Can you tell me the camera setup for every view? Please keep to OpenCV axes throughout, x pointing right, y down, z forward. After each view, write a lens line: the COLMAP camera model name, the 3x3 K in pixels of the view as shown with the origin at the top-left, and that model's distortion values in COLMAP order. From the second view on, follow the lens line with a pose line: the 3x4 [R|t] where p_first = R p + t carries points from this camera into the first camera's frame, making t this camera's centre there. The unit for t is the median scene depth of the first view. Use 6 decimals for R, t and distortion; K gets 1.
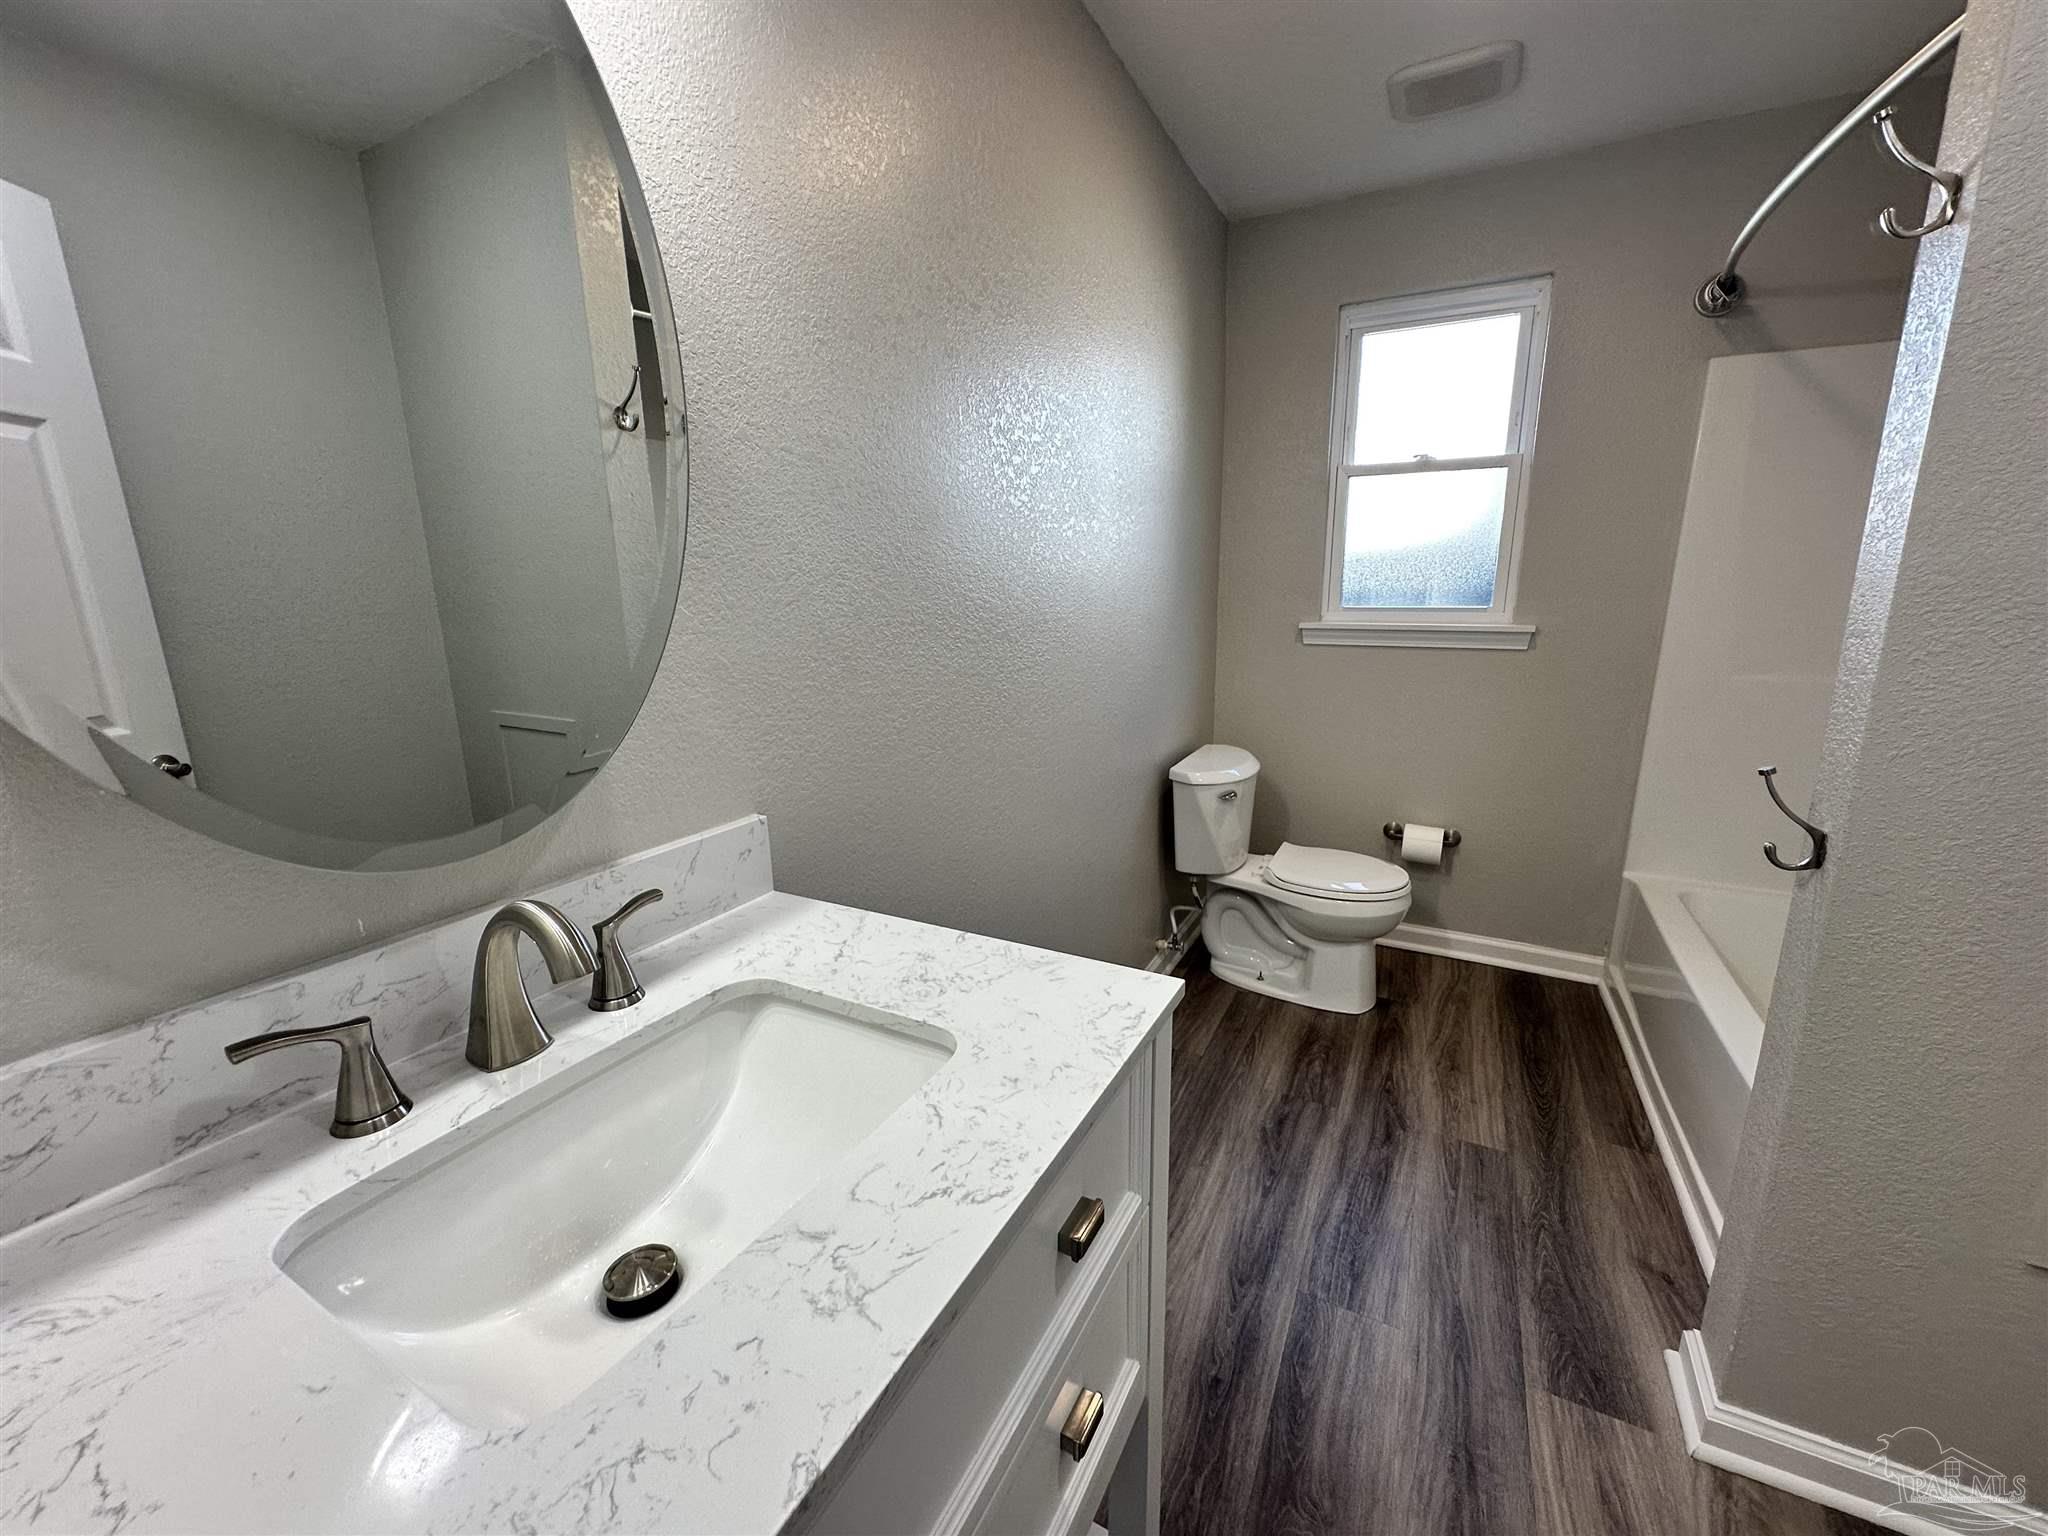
lens RADIAL K [[820.3, 0, 1023.6], [0, 820.3, 763.0], [0, 0, 1]] dist [0.000456, 0.000044]
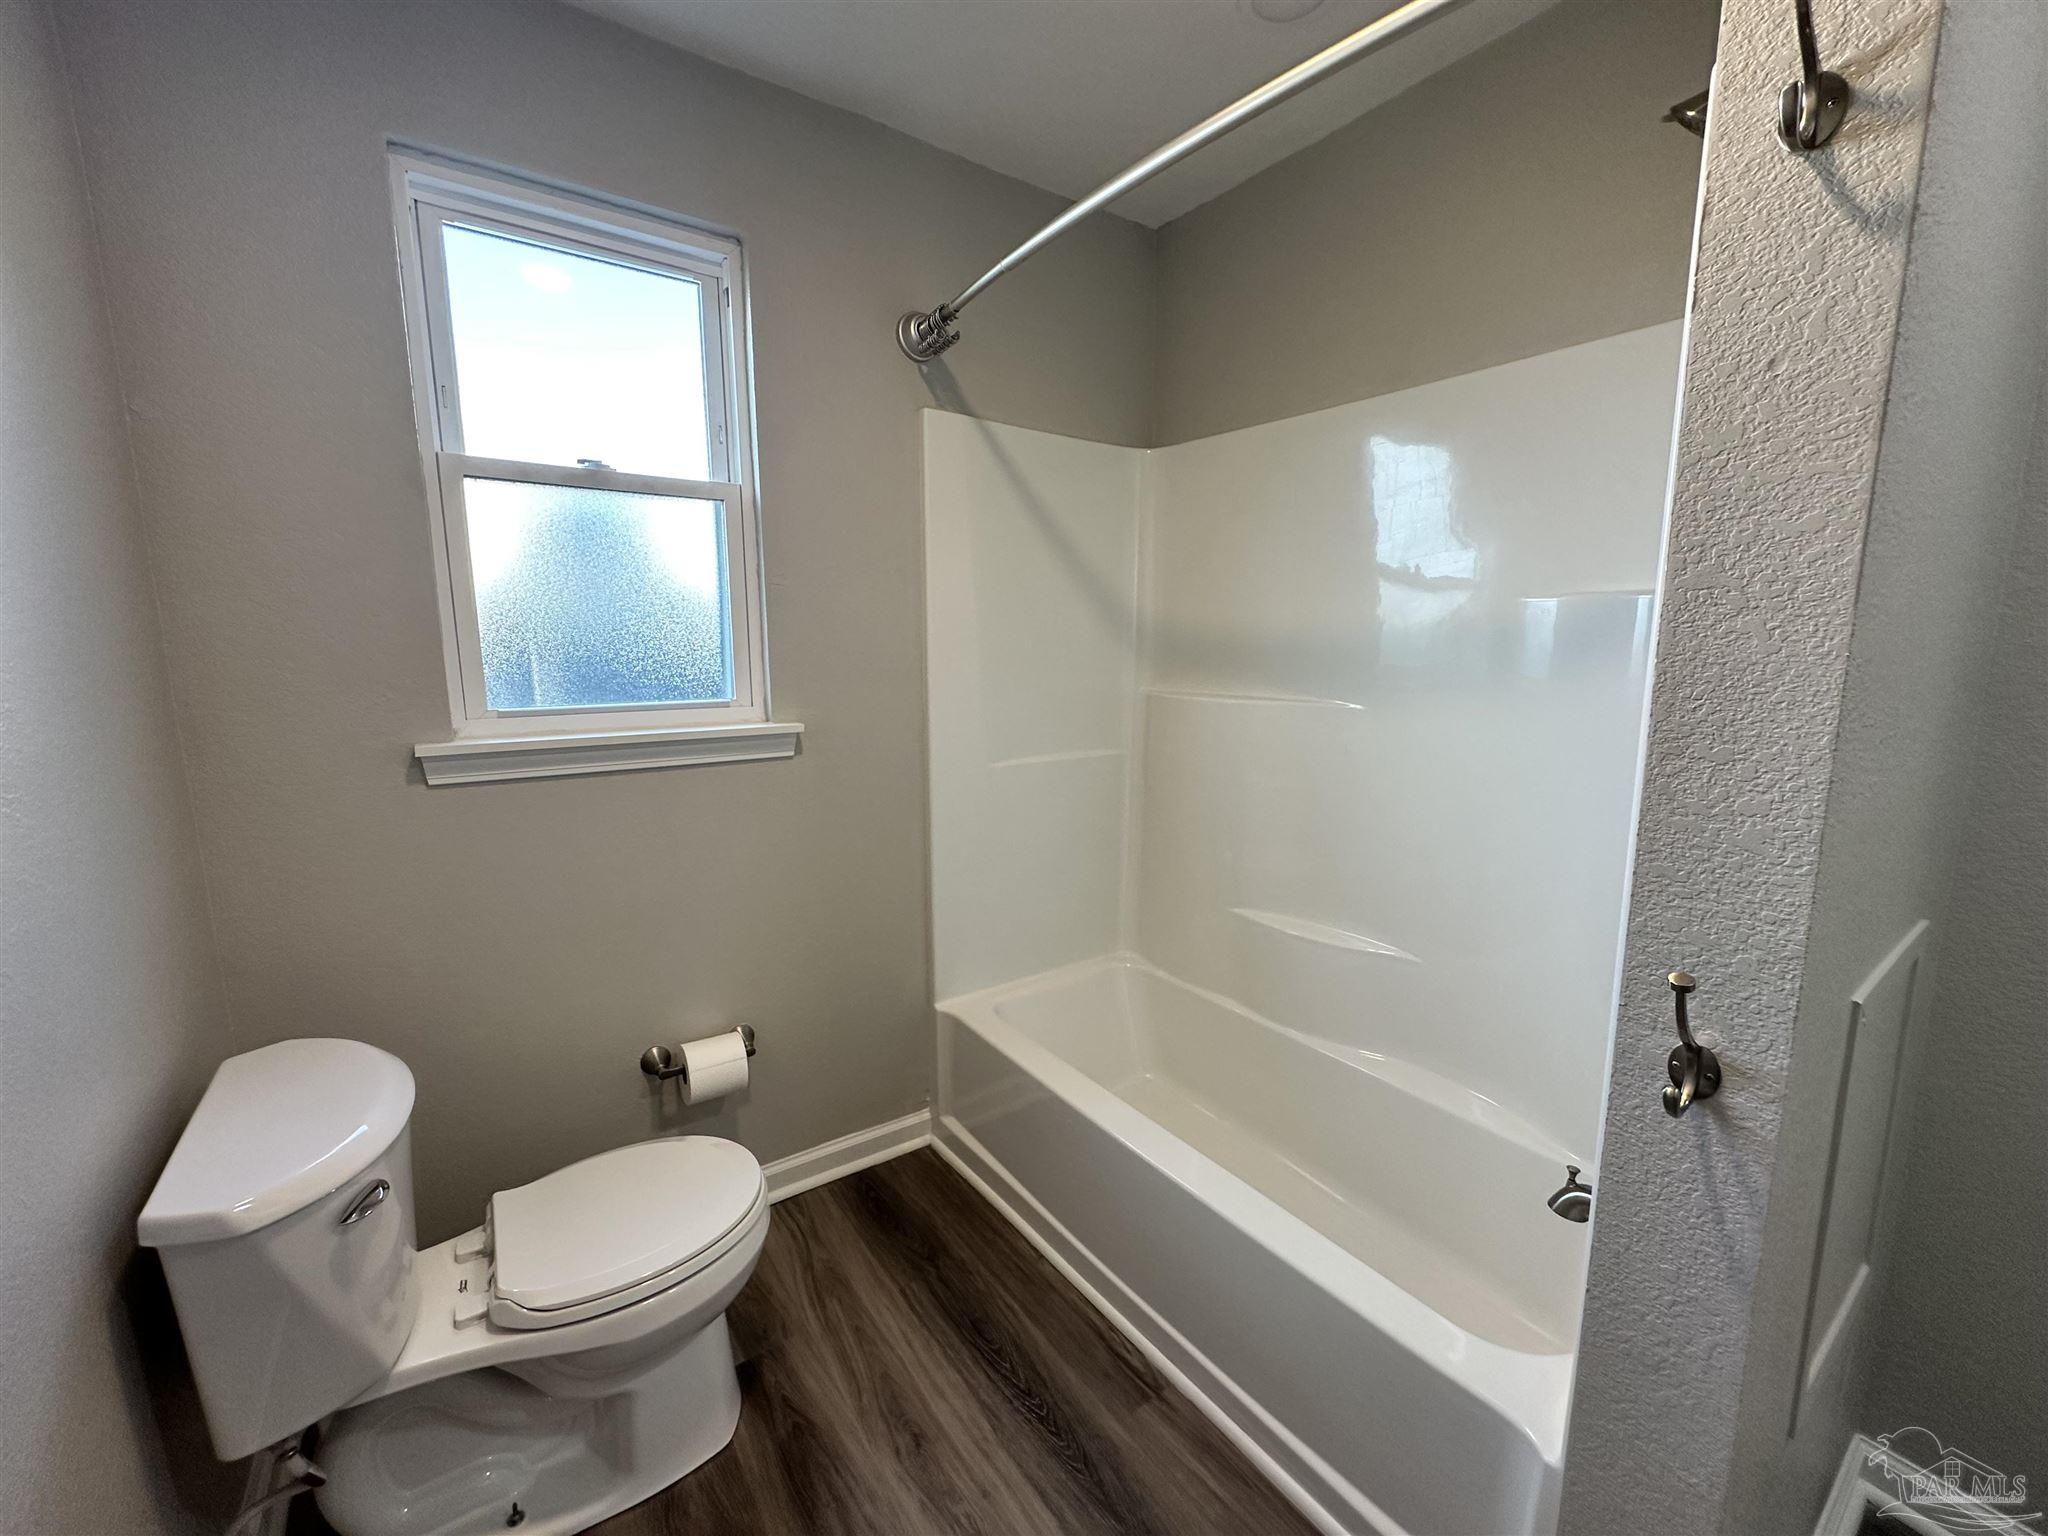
lens RADIAL K [[820.3, 0, 1023.6], [0, 820.3, 763.0], [0, 0, 1]] dist [0.000456, 0.000044]
pose [[0.460659, -0.123789, 0.878902, 0.069937], [0.197361, 0.979722, 0.034547, -0.116207], [-0.865356, 0.157547, 0.475749, 0.481972]]
